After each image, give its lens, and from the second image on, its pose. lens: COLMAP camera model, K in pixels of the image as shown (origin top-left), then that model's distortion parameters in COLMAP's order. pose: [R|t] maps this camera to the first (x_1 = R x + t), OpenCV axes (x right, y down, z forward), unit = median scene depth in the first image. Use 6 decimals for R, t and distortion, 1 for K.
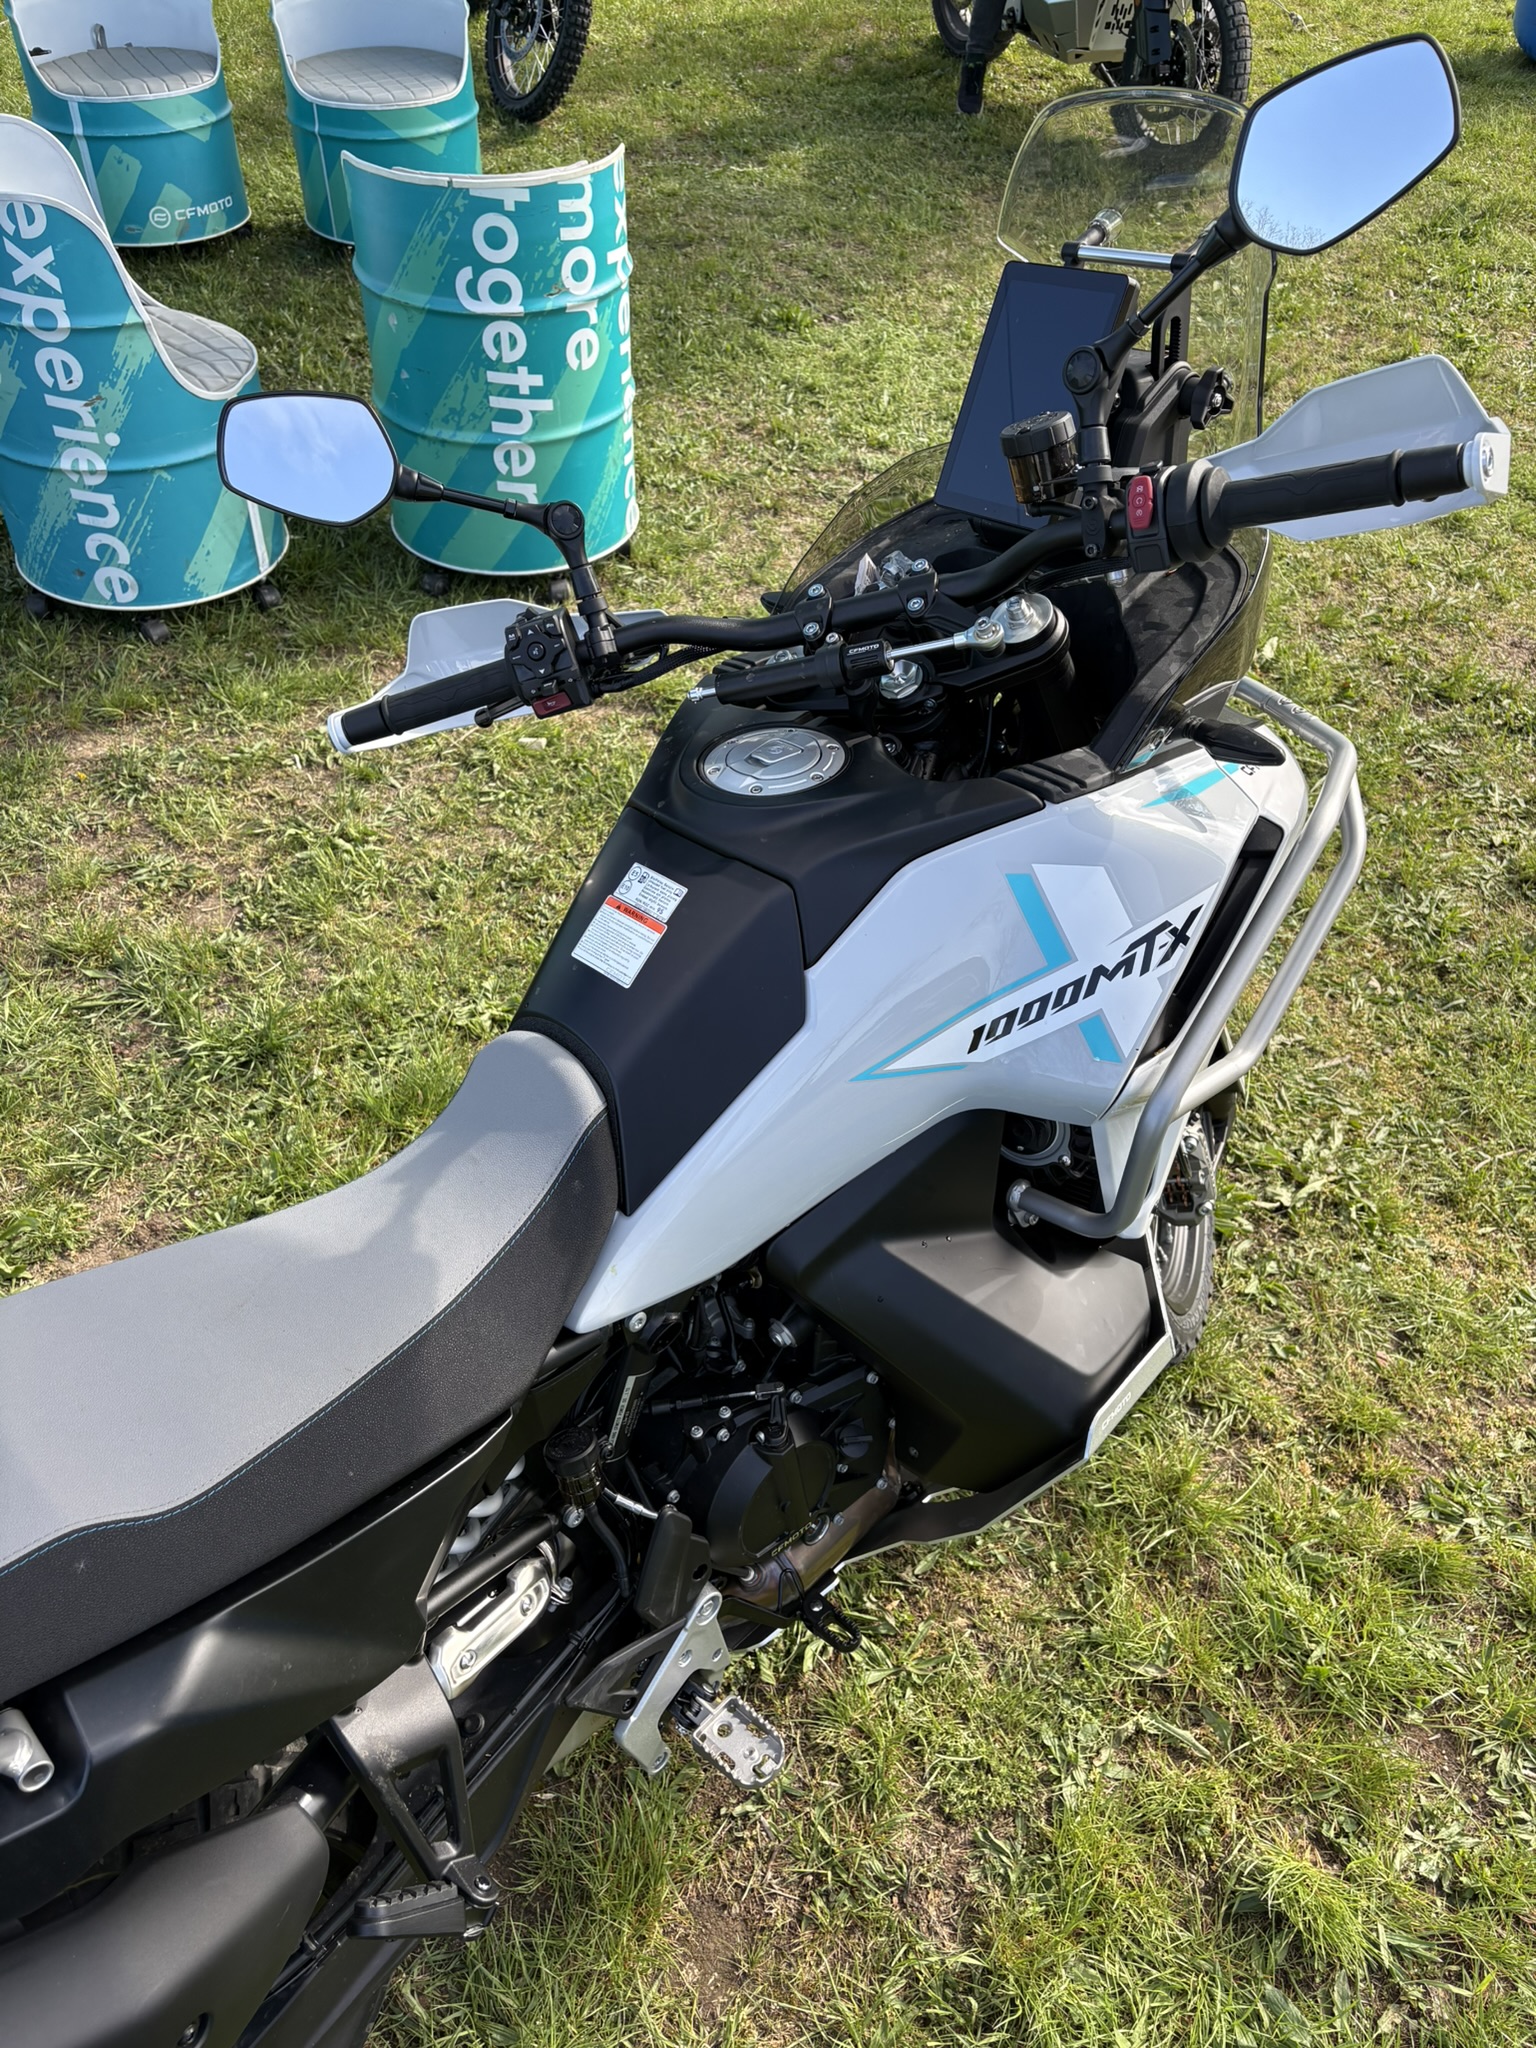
lens RADIAL K [[1562.1, 0, 774.8], [0, 1562.1, 1024.6], [0, 0, 1]] dist [0.026393, -0.007677]
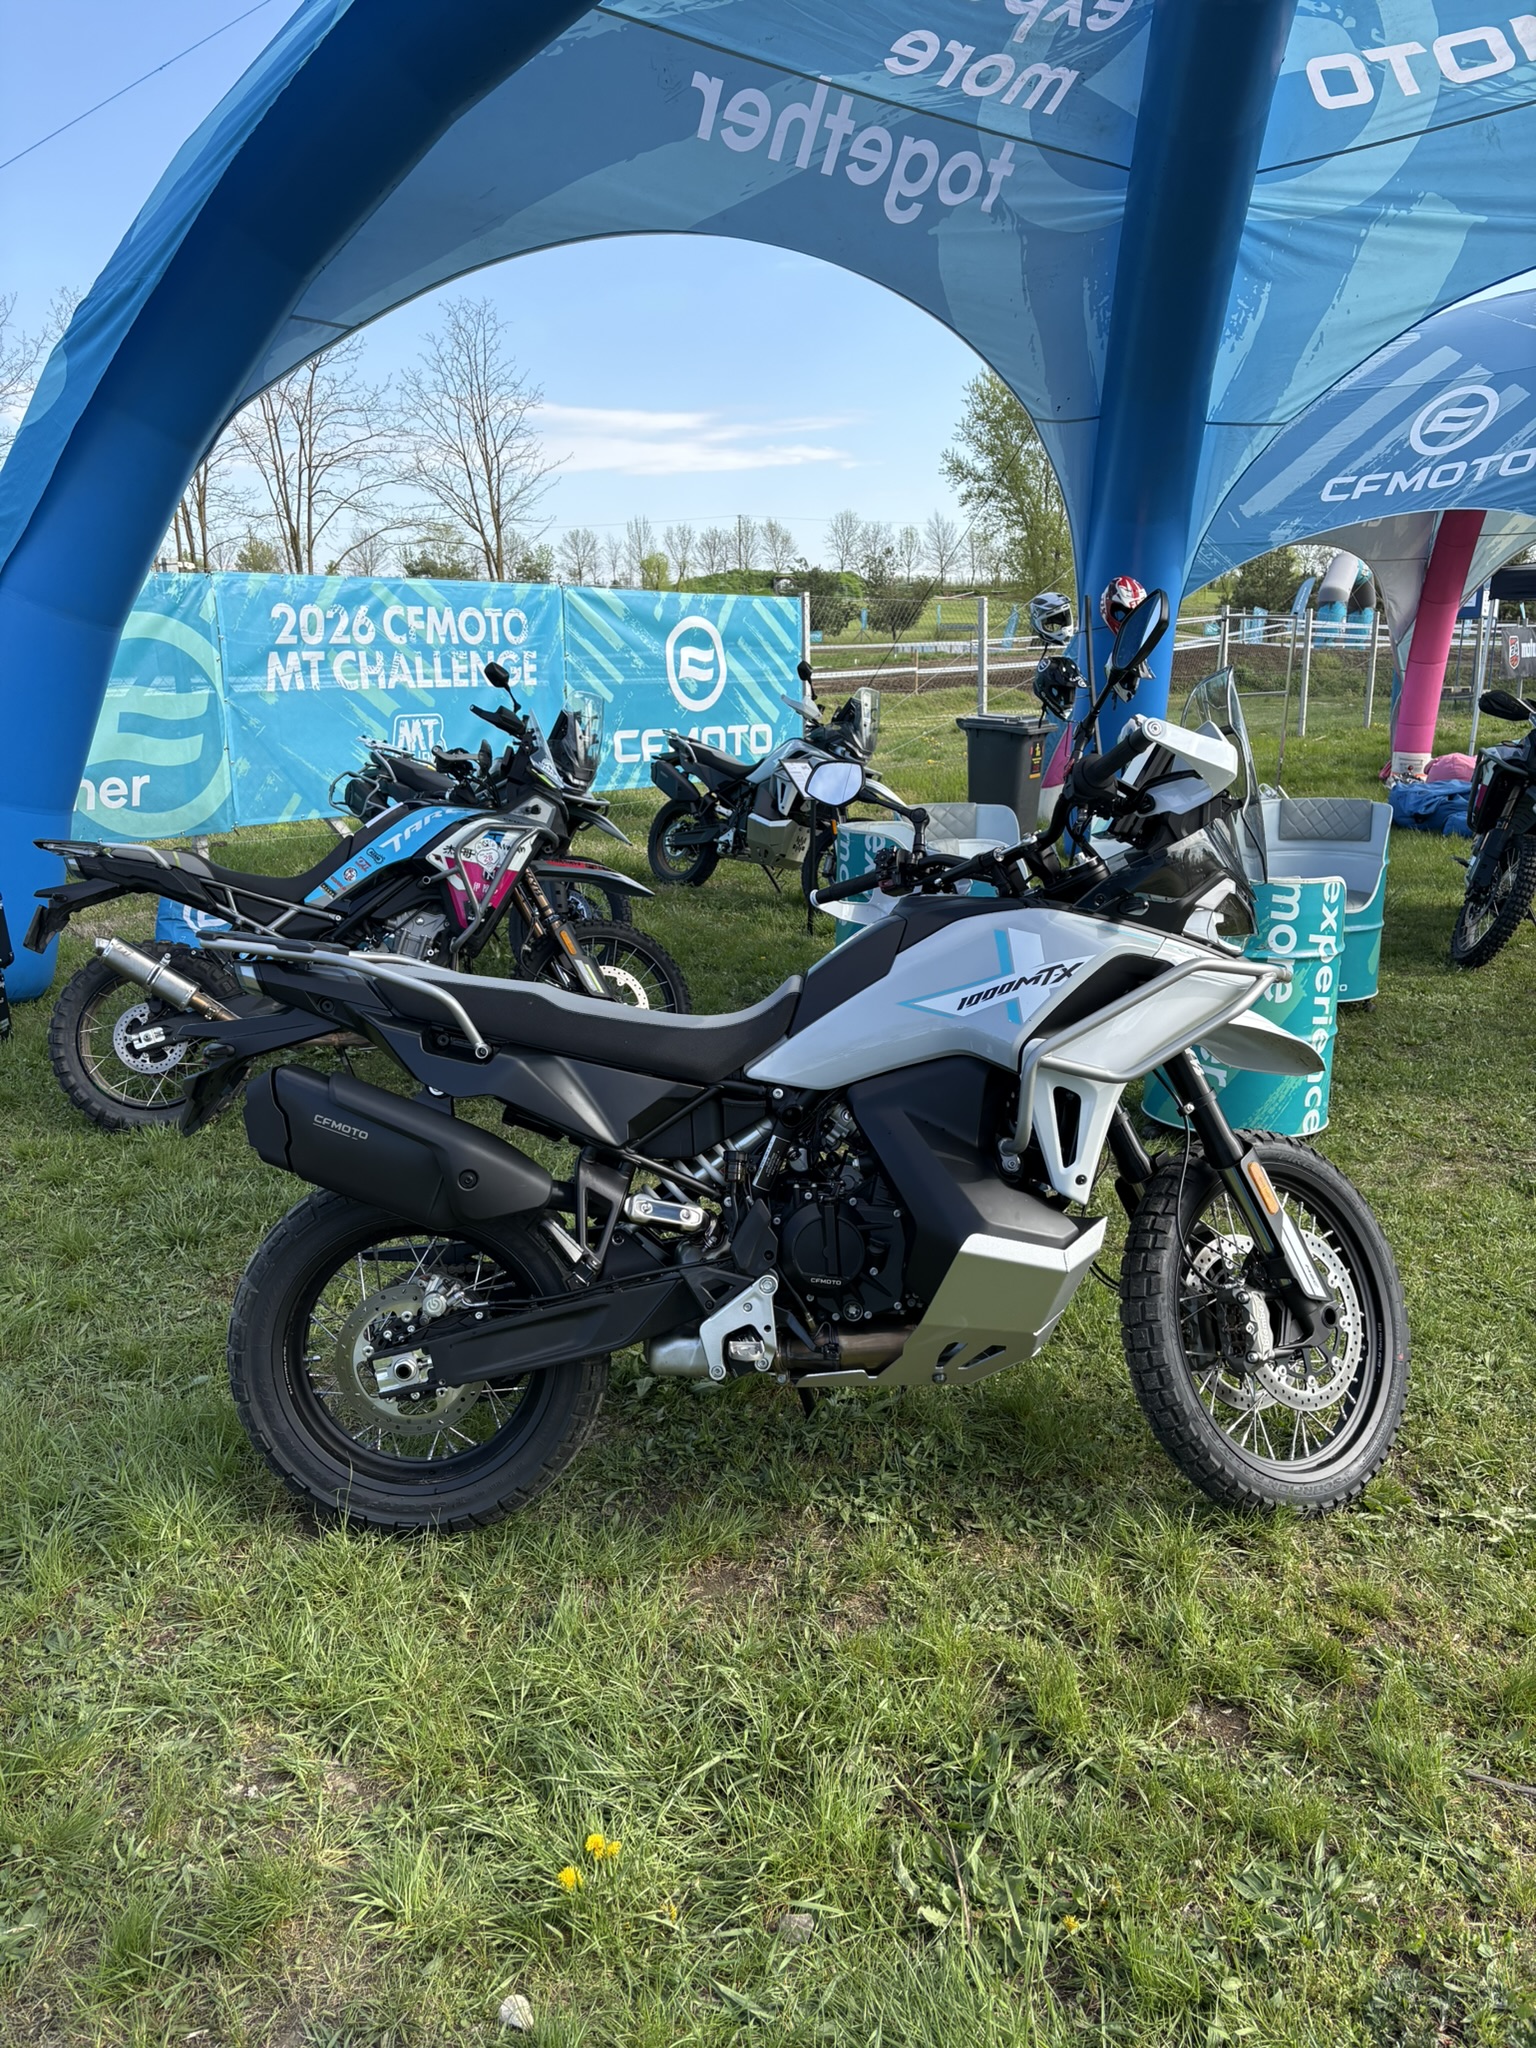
lens RADIAL K [[1543.3, 0, 755.0], [0, 1543.3, 1001.3], [0, 0, 1]] dist [0.056917, -0.070980]
pose [[0.736418, 0.115328, -0.666624, 0.860330], [-0.458589, 0.809528, -0.366552, 0.588344], [0.497378, 0.575642, 0.649039, -0.305900]]
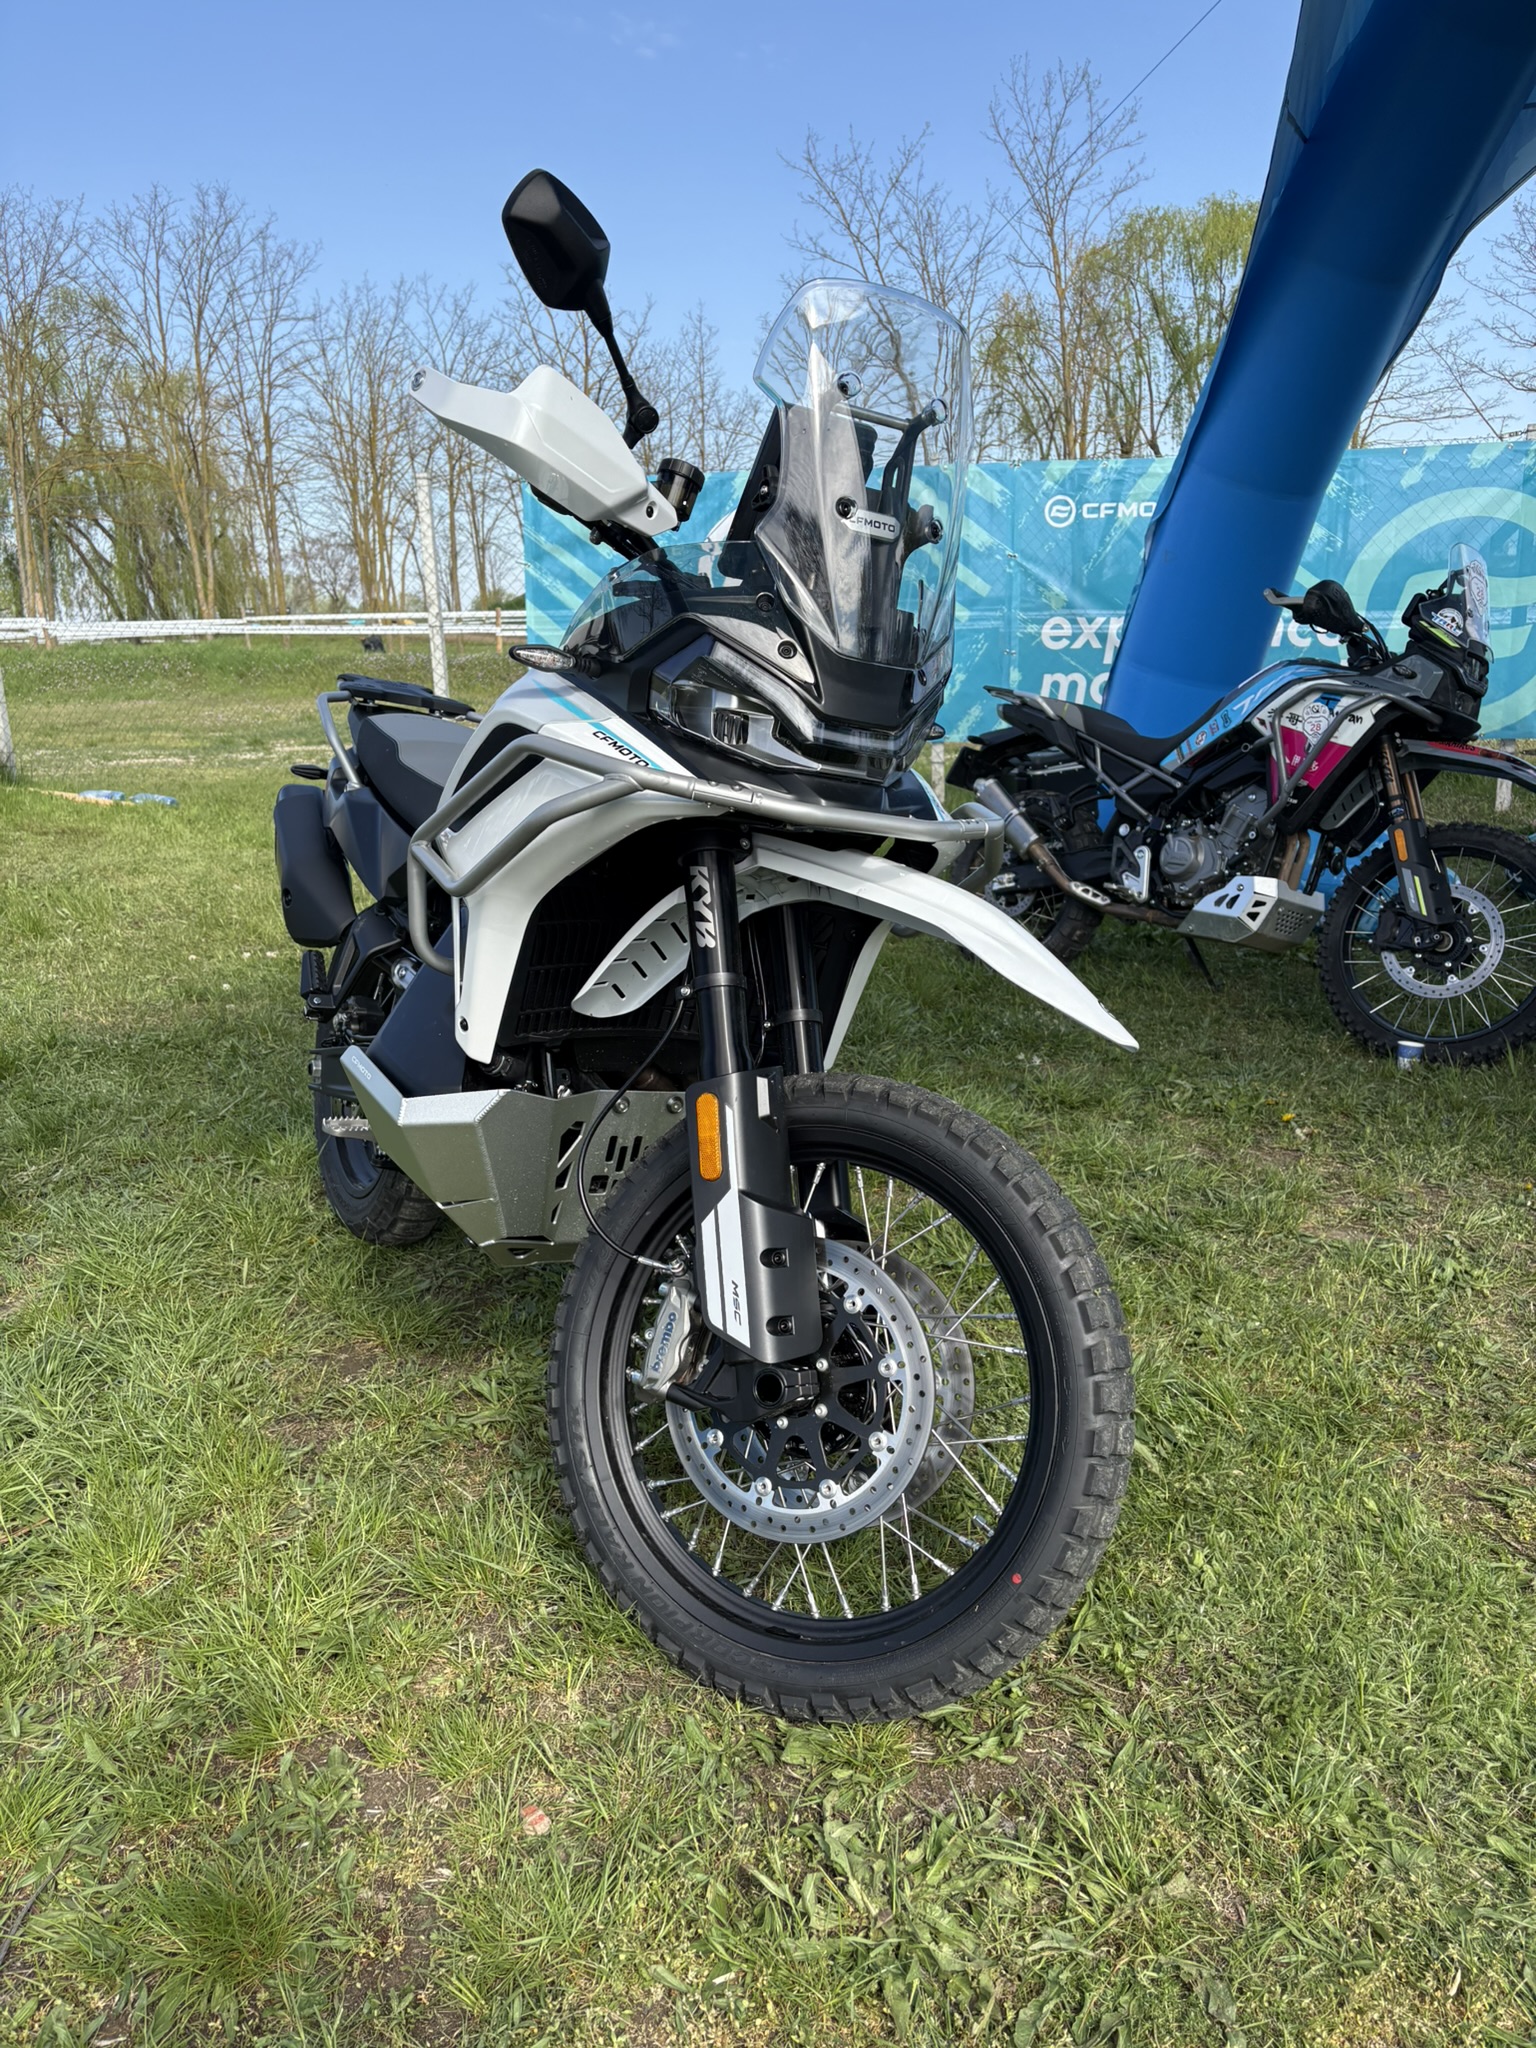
lens RADIAL K [[1541.8, 0, 776.0], [0, 1541.8, 1016.5], [0, 0, 1]] dist [0.063205, -0.087590]
pose [[-0.248362, 0.214927, -0.944523, 1.091315], [-0.679862, 0.655891, 0.328018, -0.378989], [0.690003, 0.723612, -0.016778, 0.947239]]
